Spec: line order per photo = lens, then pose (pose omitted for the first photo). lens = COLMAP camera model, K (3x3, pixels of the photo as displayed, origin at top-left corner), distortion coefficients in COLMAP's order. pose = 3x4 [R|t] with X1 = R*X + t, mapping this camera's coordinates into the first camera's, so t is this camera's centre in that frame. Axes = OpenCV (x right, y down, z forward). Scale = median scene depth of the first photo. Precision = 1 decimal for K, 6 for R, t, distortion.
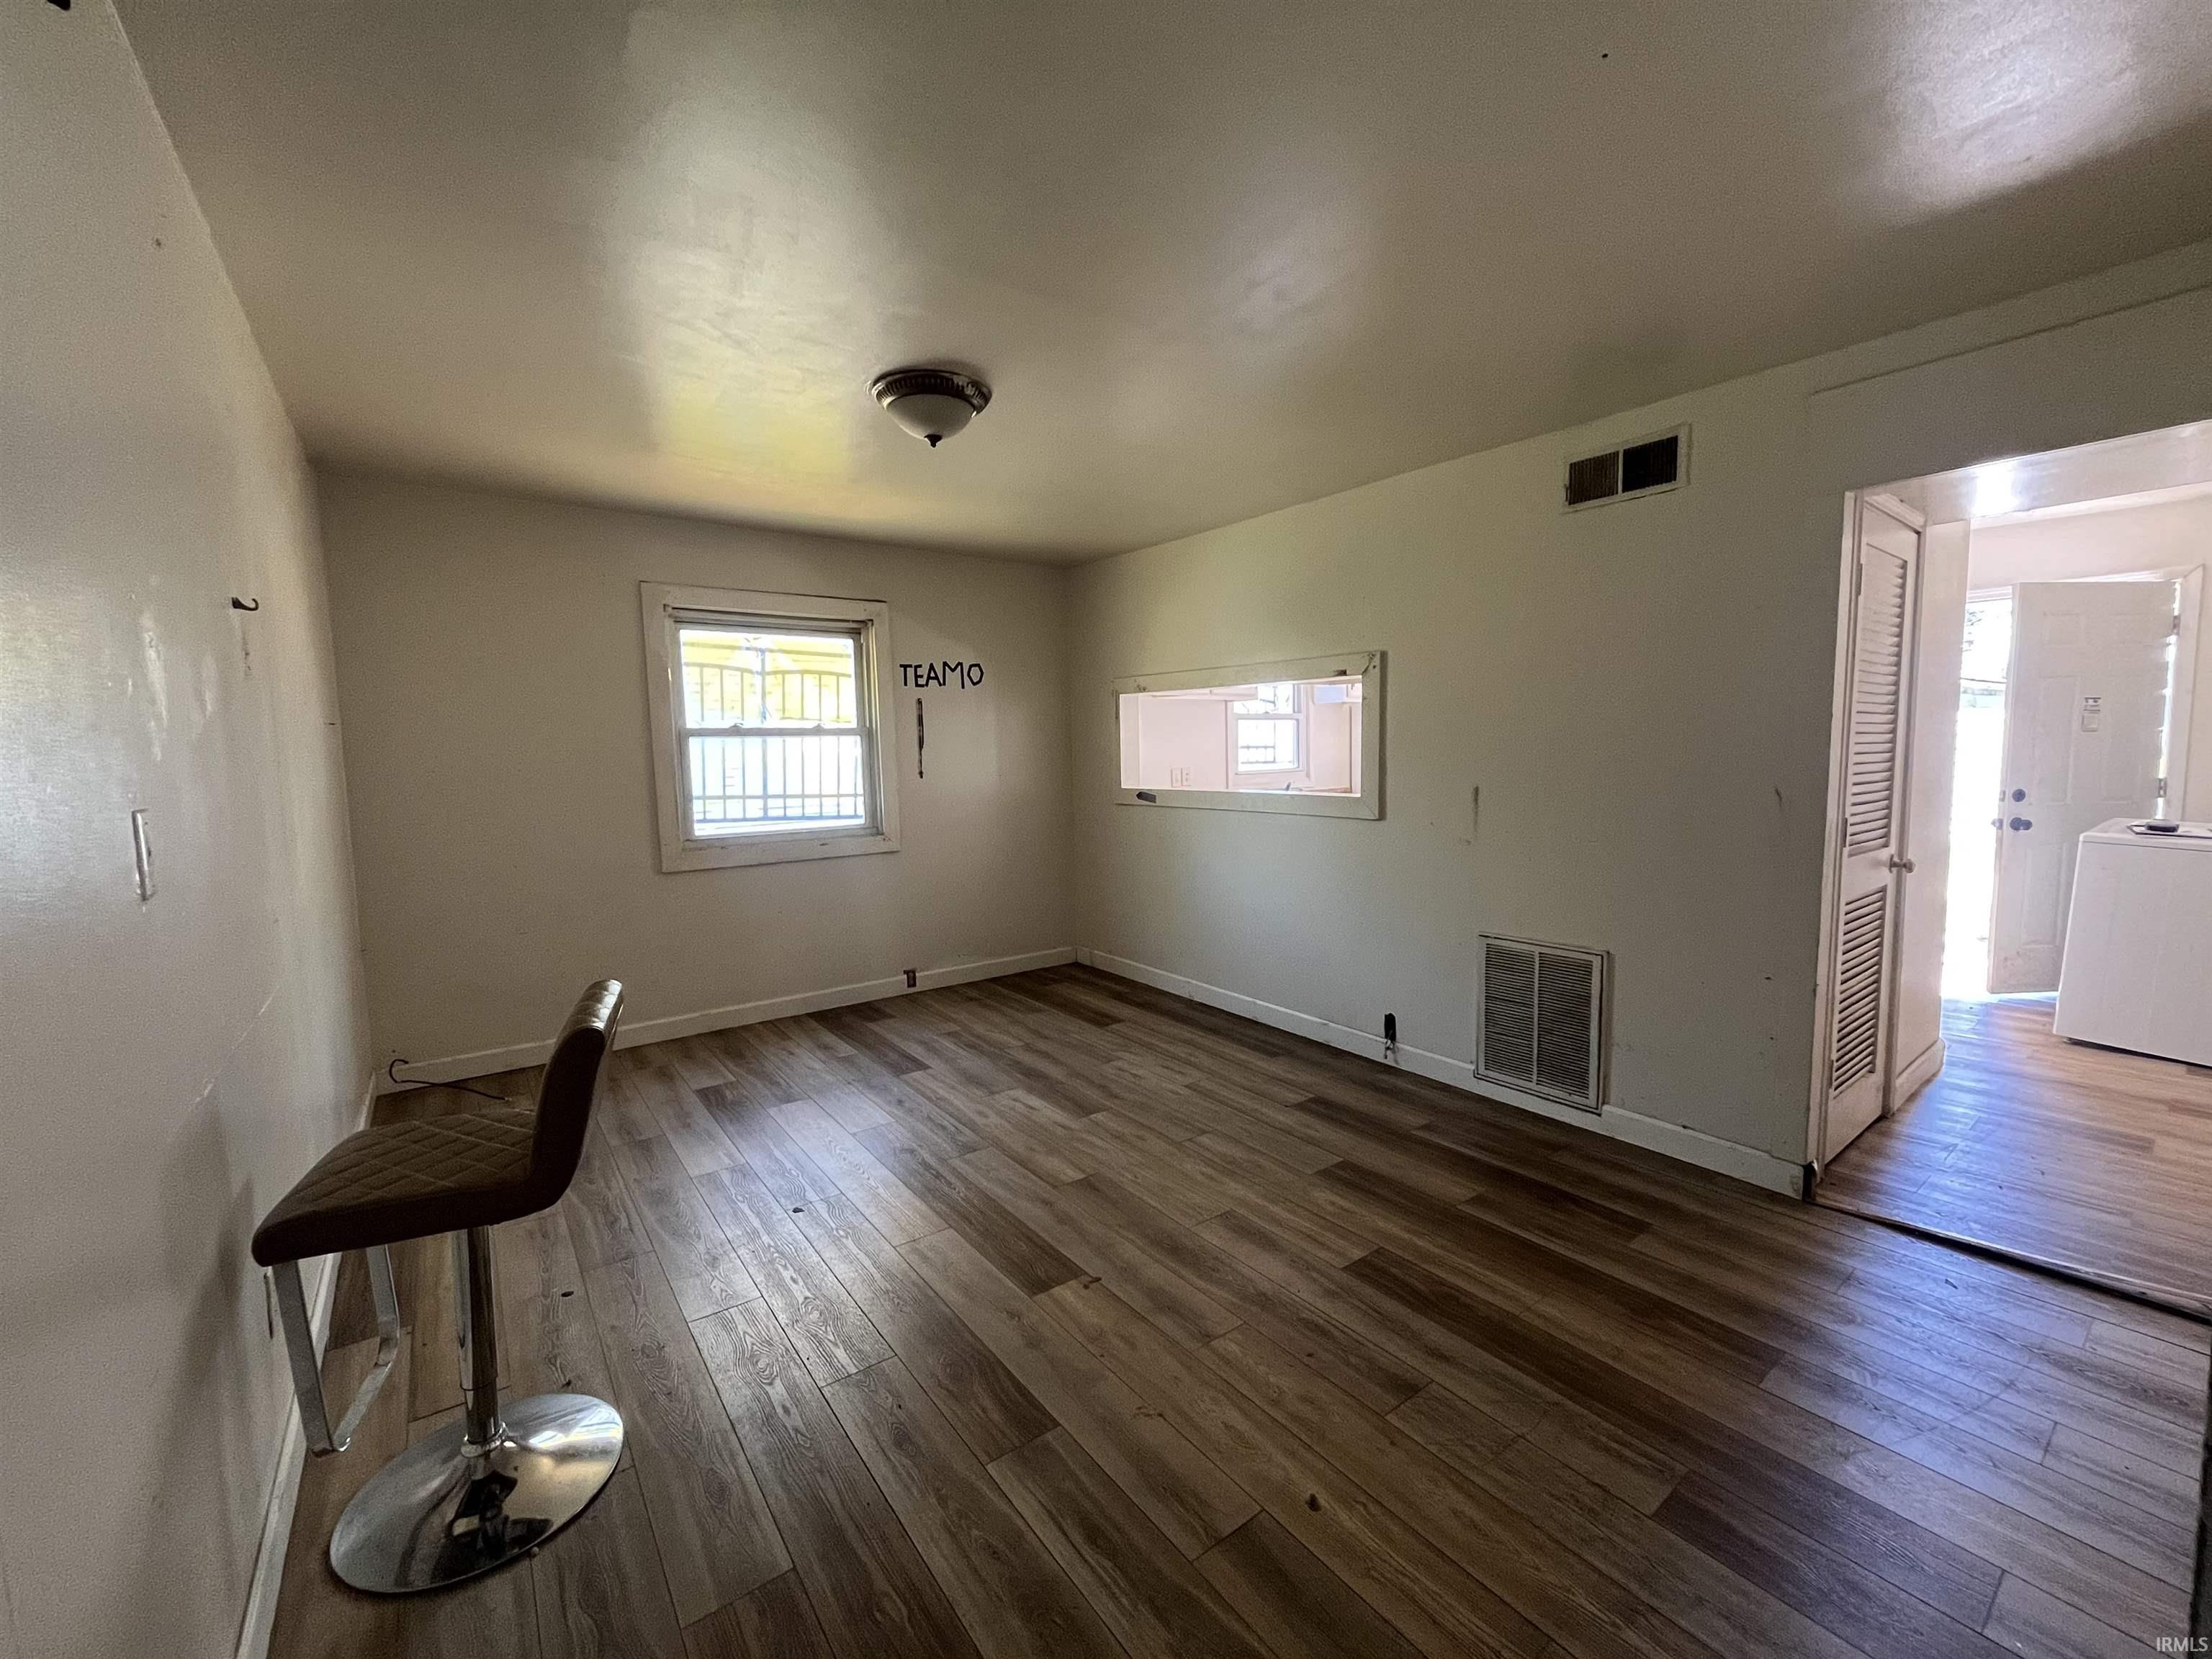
lens RADIAL K [[890.2, 0, 1105.2], [0, 890.2, 834.3], [0, 0, 1]] dist [0.003131, 0.001004]
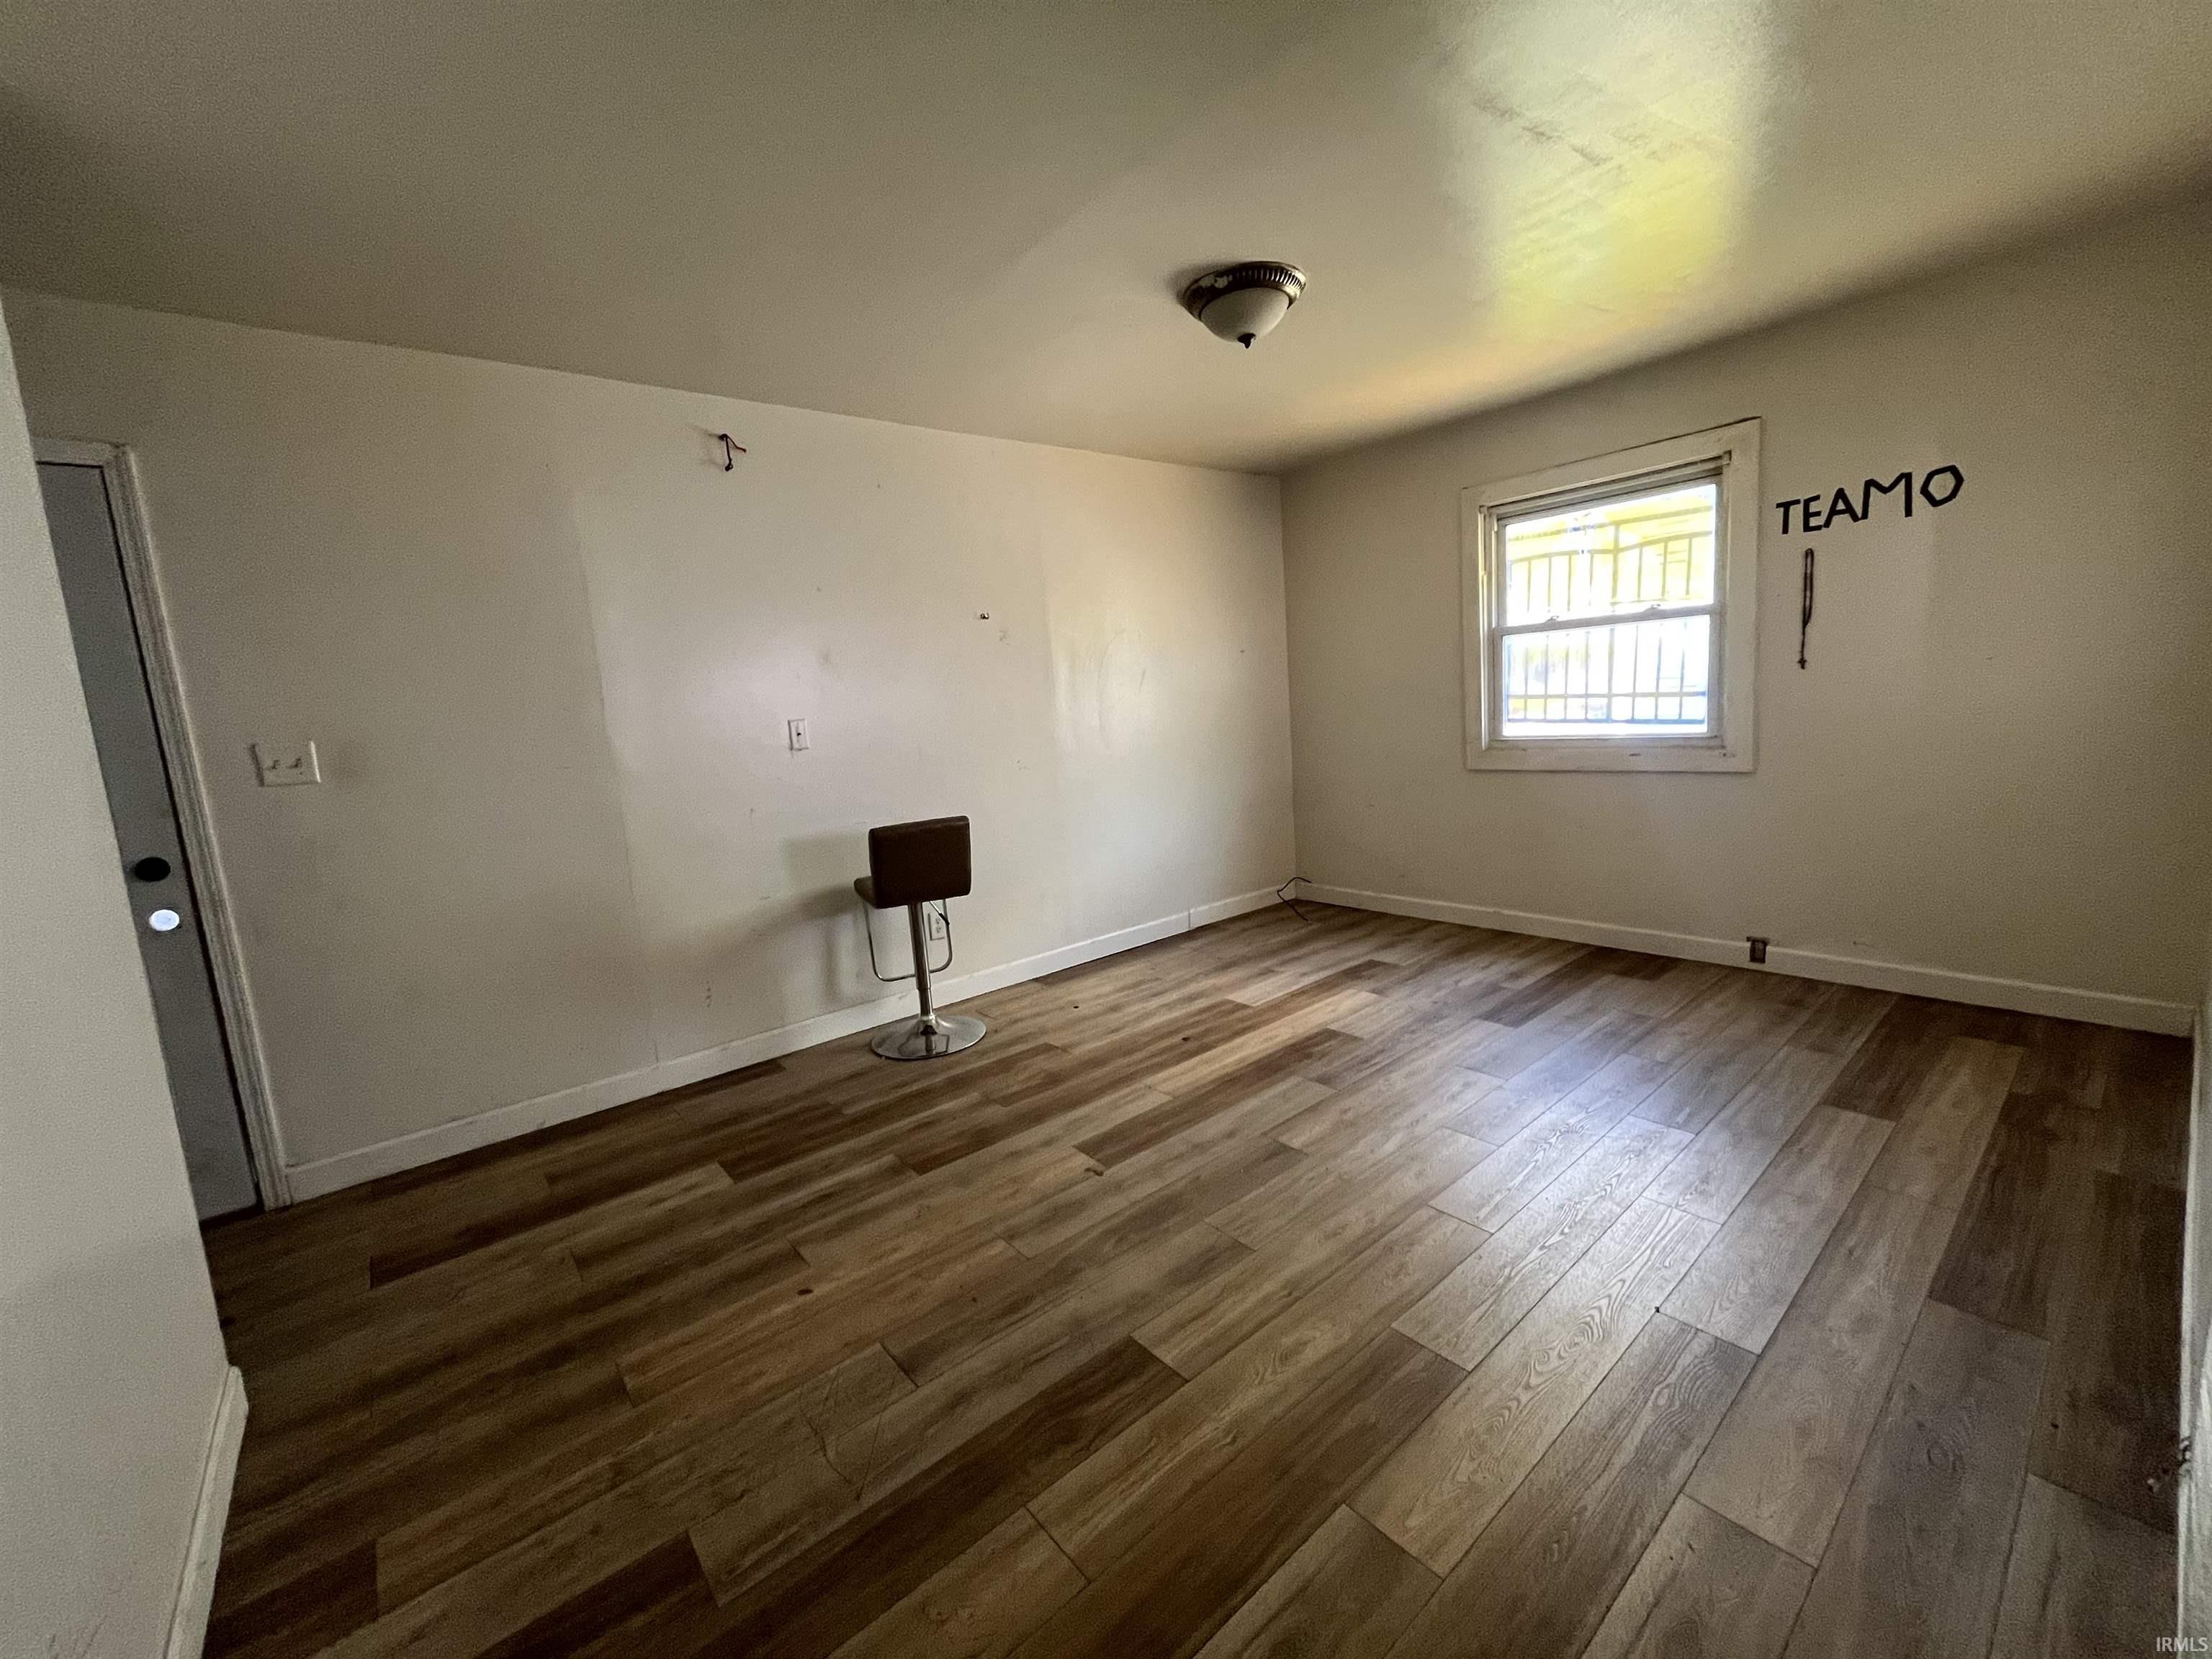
lens RADIAL K [[890.2, 0, 1100.2], [0, 890.2, 819.6], [0, 0, 1]] dist [0.003131, 0.001004]
pose [[0.052788, 0.150482, -0.987202, 0.498327], [-0.022865, 0.988504, 0.149457, -0.042698], [0.998344, 0.014683, 0.055622, 0.471910]]
